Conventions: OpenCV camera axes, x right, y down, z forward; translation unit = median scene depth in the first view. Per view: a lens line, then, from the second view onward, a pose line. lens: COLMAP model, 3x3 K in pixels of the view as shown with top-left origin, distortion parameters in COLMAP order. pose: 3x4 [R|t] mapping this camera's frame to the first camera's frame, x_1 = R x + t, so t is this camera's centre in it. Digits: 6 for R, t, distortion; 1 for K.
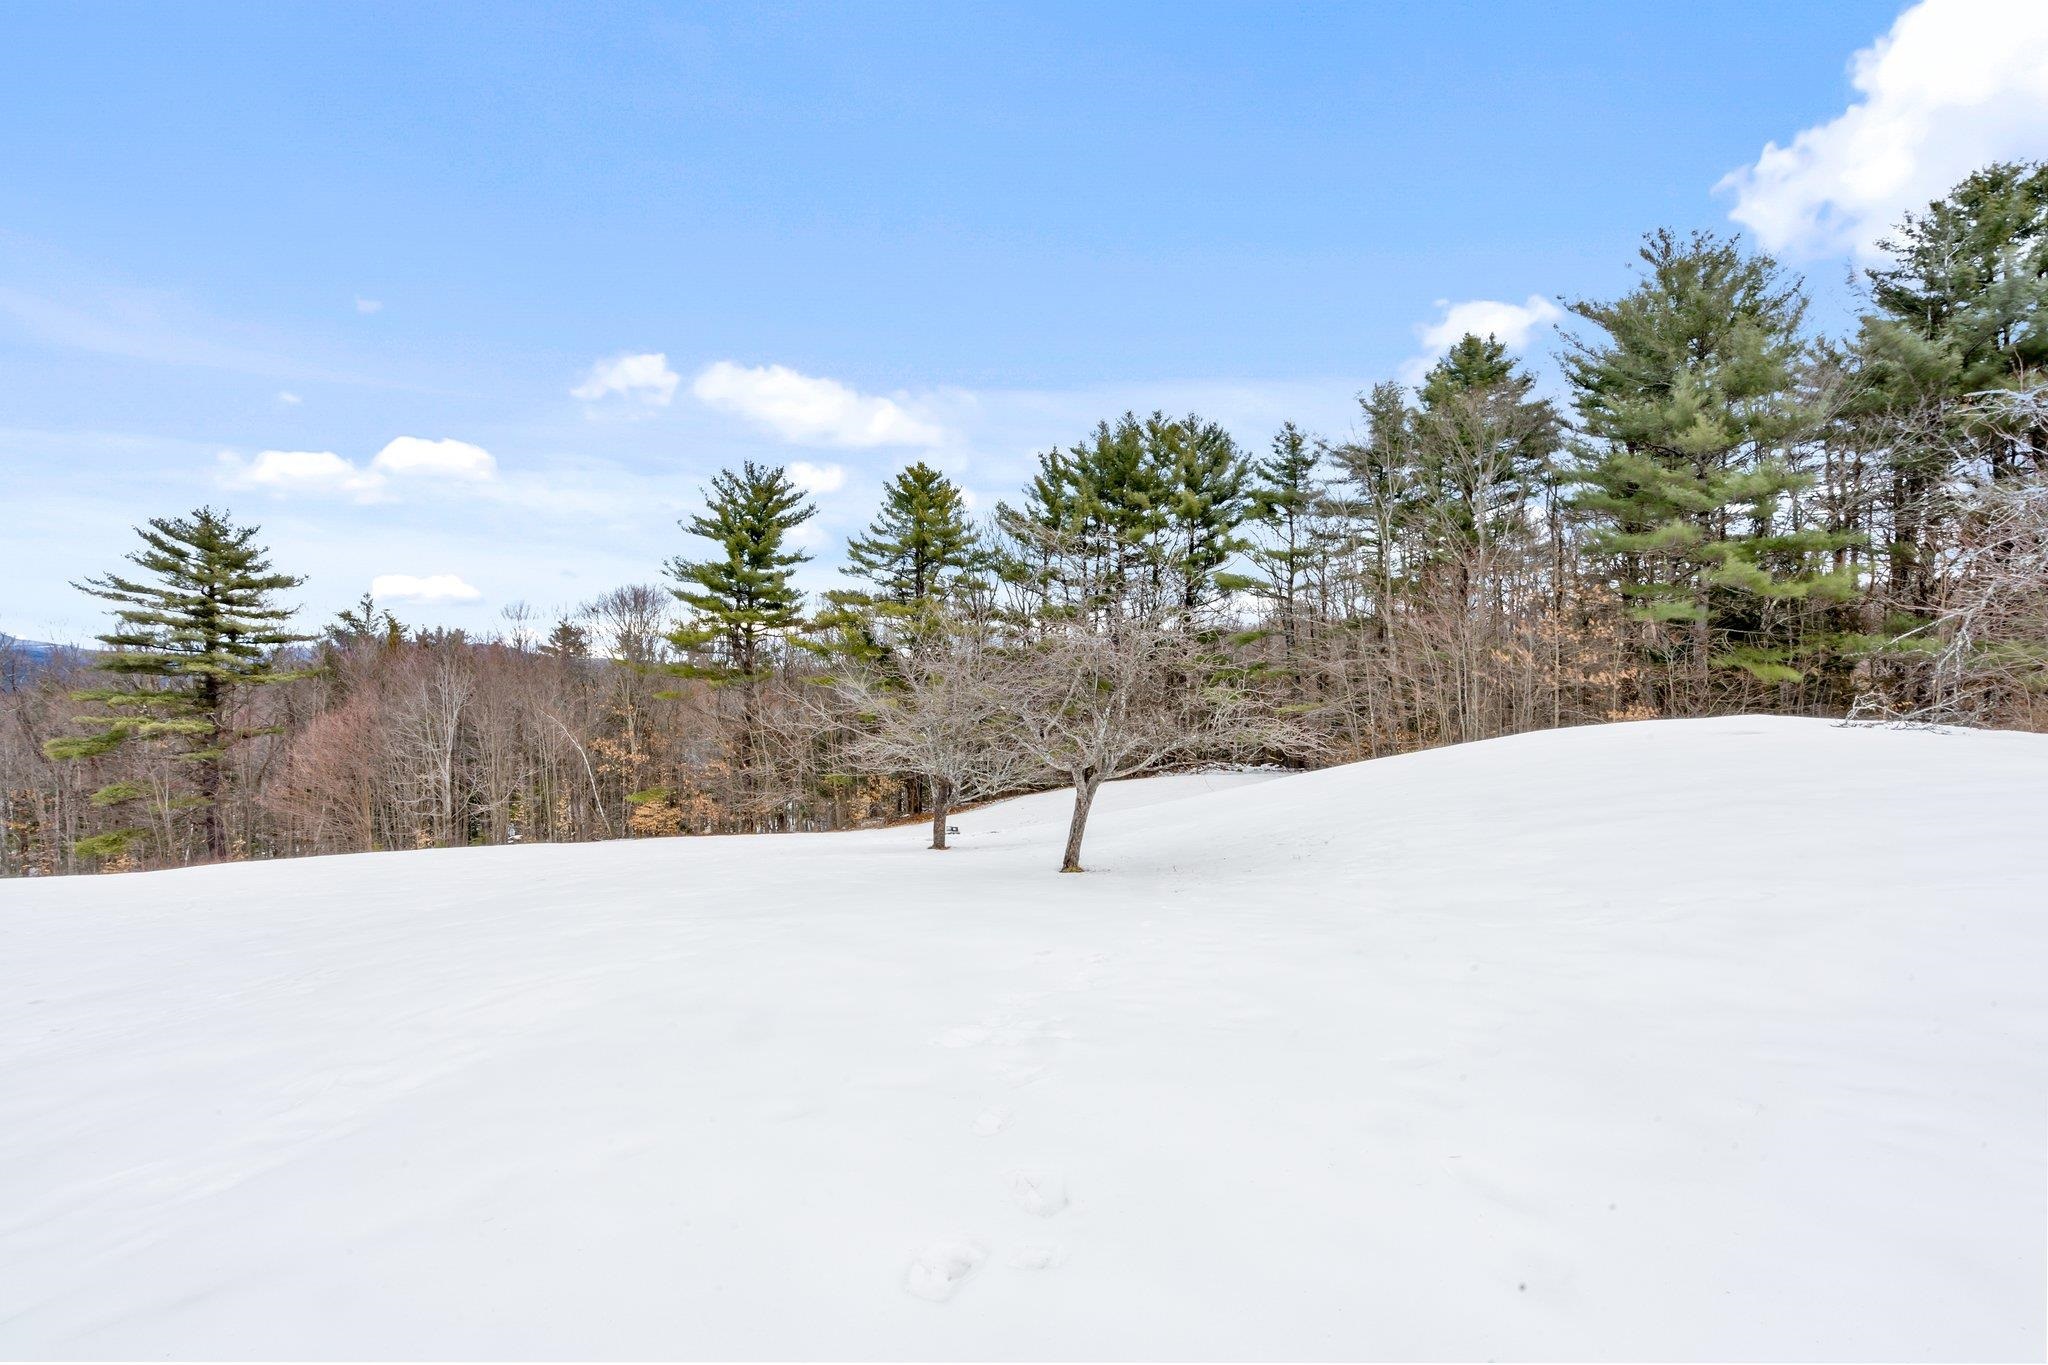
lens RADIAL K [[947.6, 0, 1044.2], [0, 947.6, 678.1], [0, 0, 1]] dist [-0.000378, -0.000791]
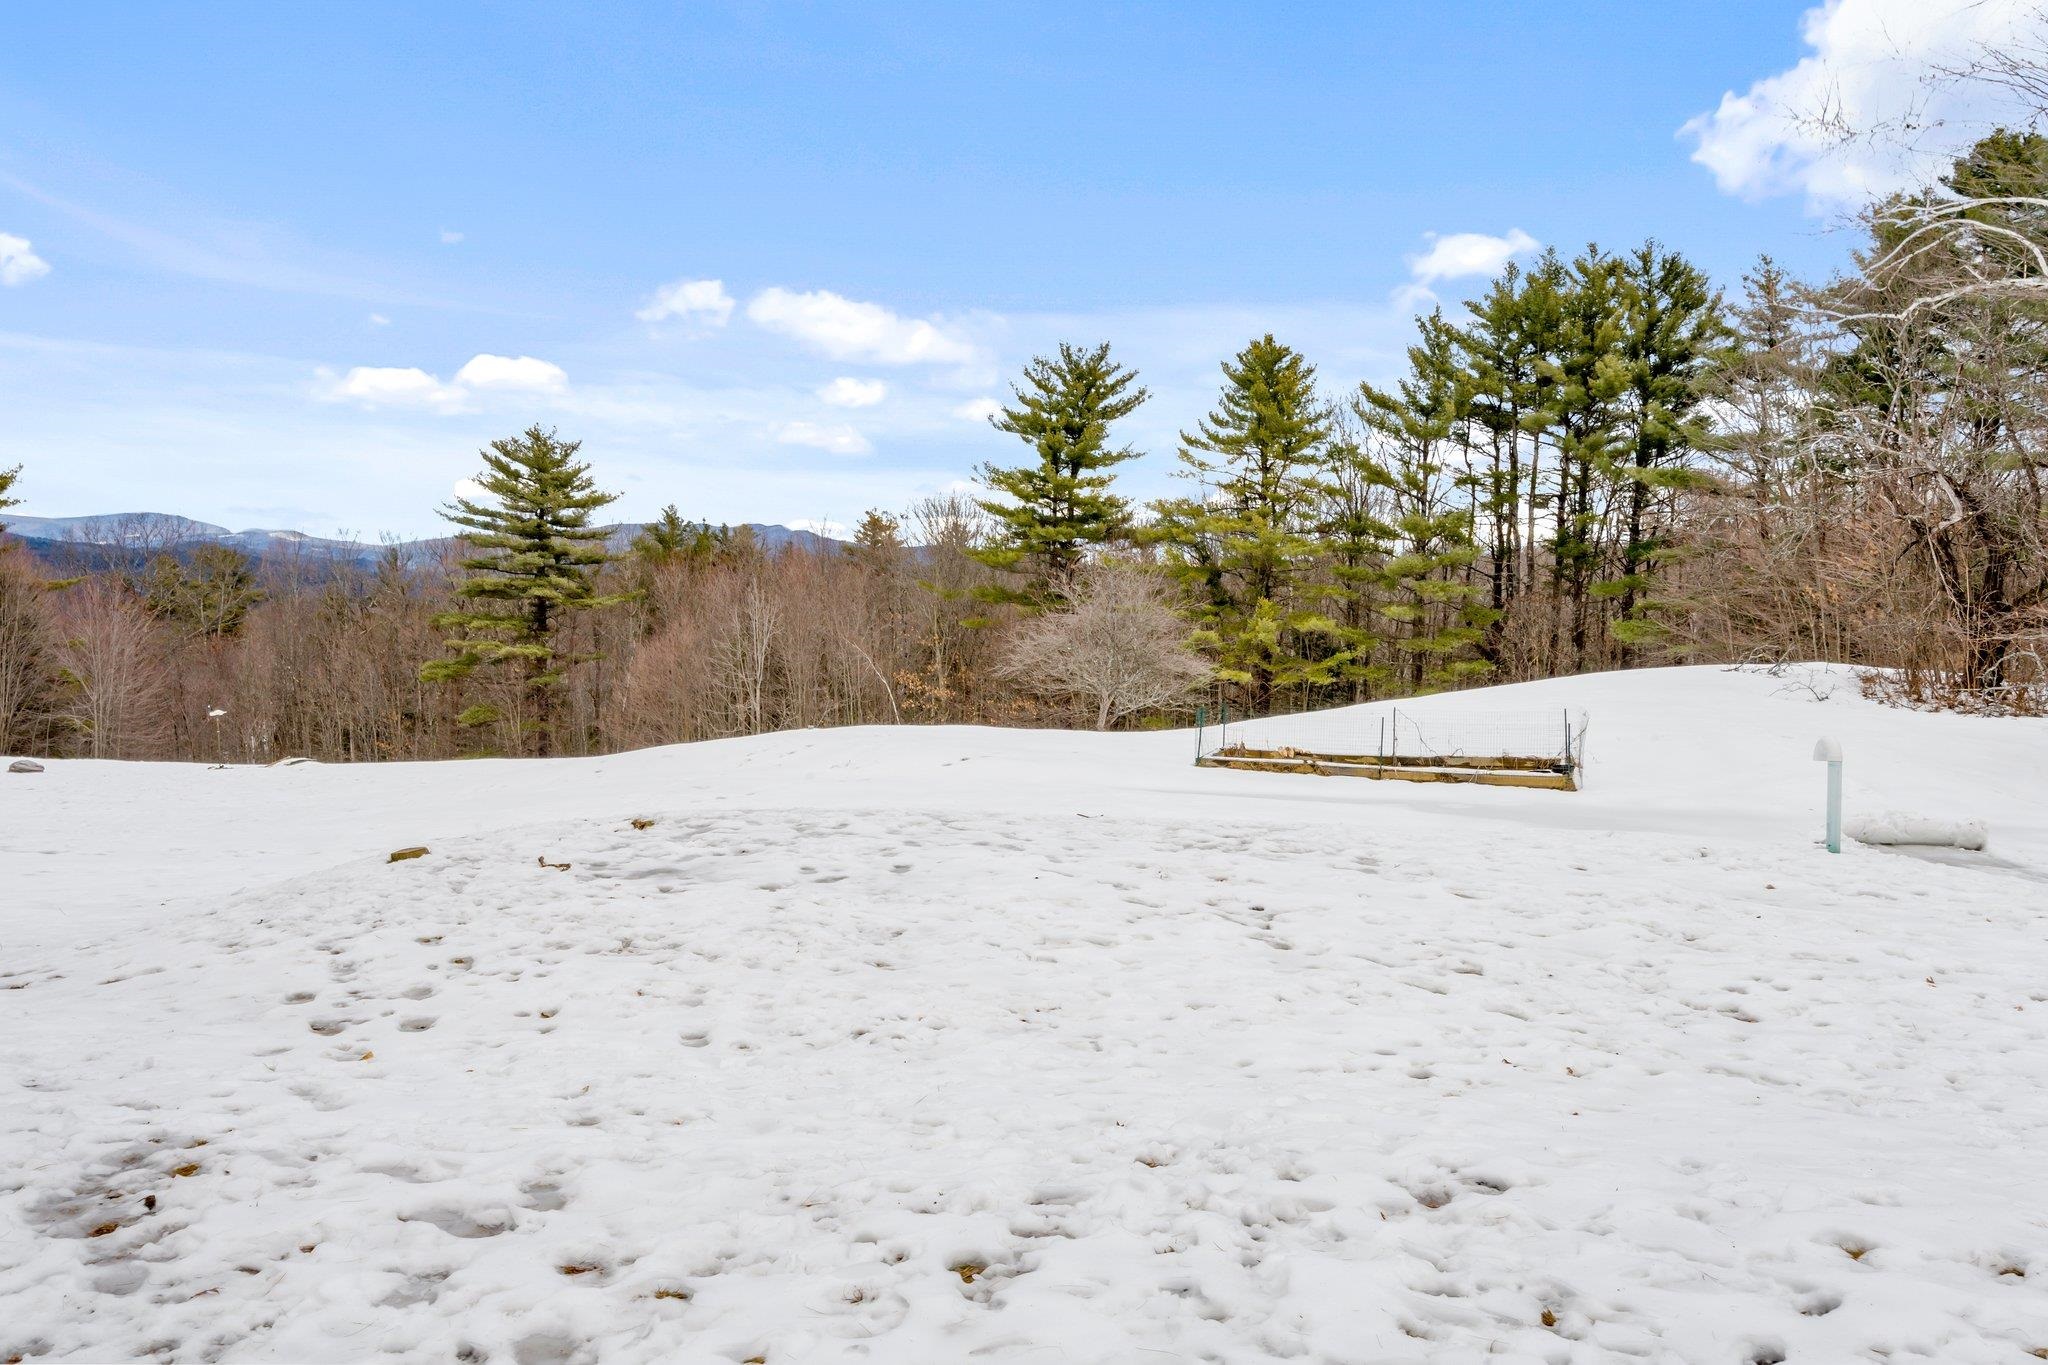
lens RADIAL K [[1684.1, 0, 1023.1], [0, 1684.1, 679.8], [0, 0, 1]] dist [-0.012723, -0.003177]
pose [[0.935206, 0.020940, -0.353484, 0.191761], [-0.000411, 0.998313, 0.058052, -0.019896], [0.354104, -0.054145, 0.933637, -0.433941]]
